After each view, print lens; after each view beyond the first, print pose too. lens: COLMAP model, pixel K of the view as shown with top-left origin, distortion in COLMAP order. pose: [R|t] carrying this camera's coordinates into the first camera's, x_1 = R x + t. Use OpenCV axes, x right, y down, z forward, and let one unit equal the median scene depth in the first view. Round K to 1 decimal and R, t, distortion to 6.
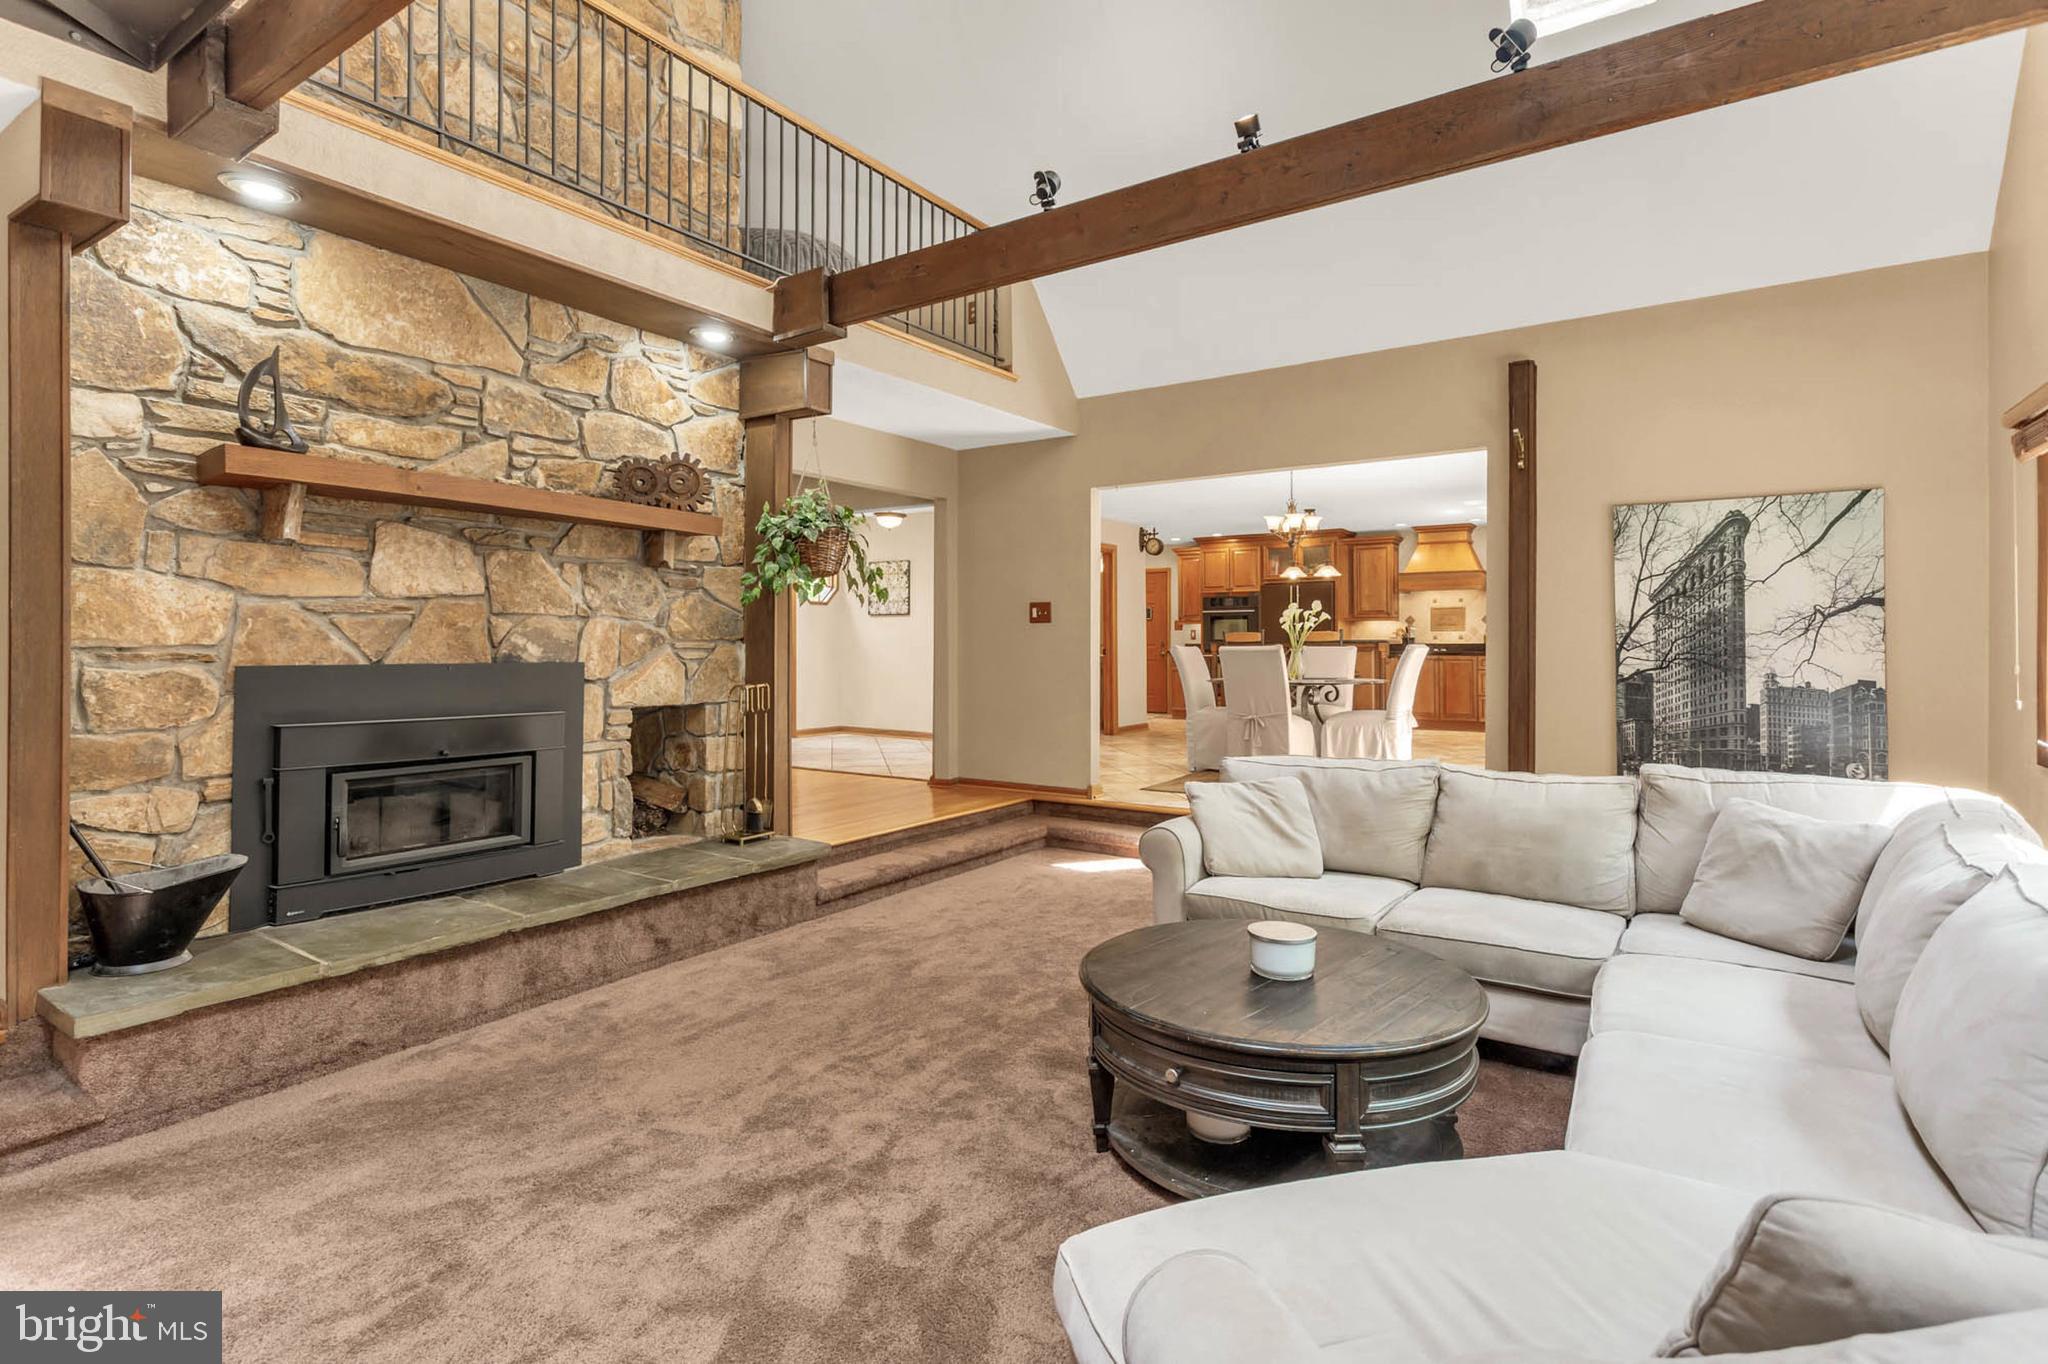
lens RADIAL K [[989.5, 0, 1023.9], [0, 989.5, 635.8], [0, 0, 1]] dist [-0.000015, 0.000042]
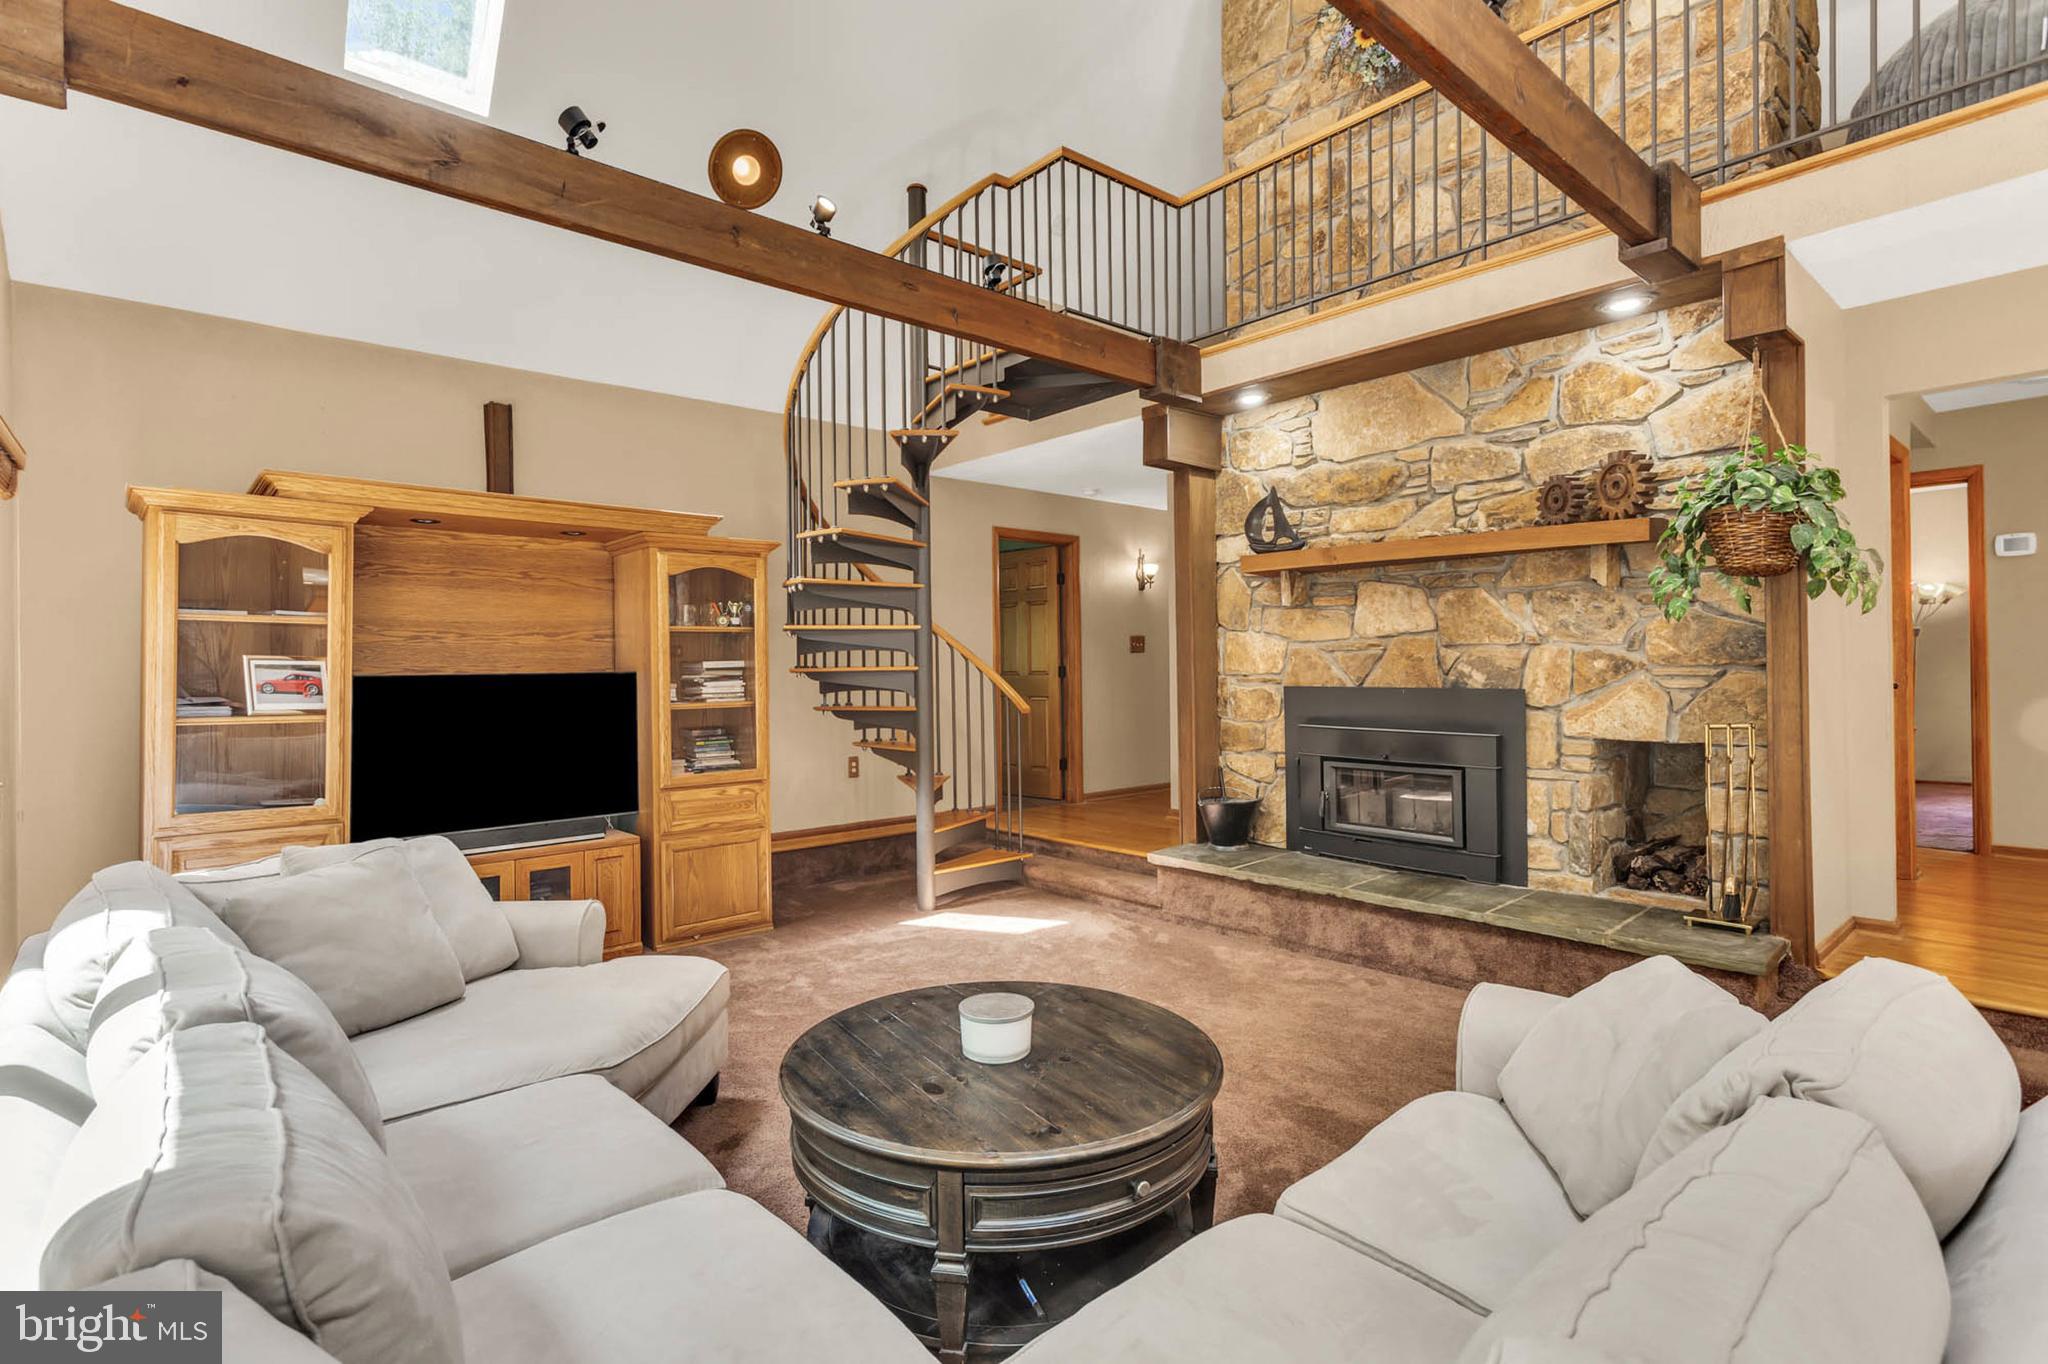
lens RADIAL K [[970.6, 0, 1021.9], [0, 970.6, 668.5], [0, 0, 1]] dist [-0.025509, -0.000015]
pose [[-0.260094, 0.004076, -0.965575, 0.697395], [0.020615, 0.999787, -0.001333, -0.004087], [0.965363, -0.020252, -0.260122, 0.815909]]
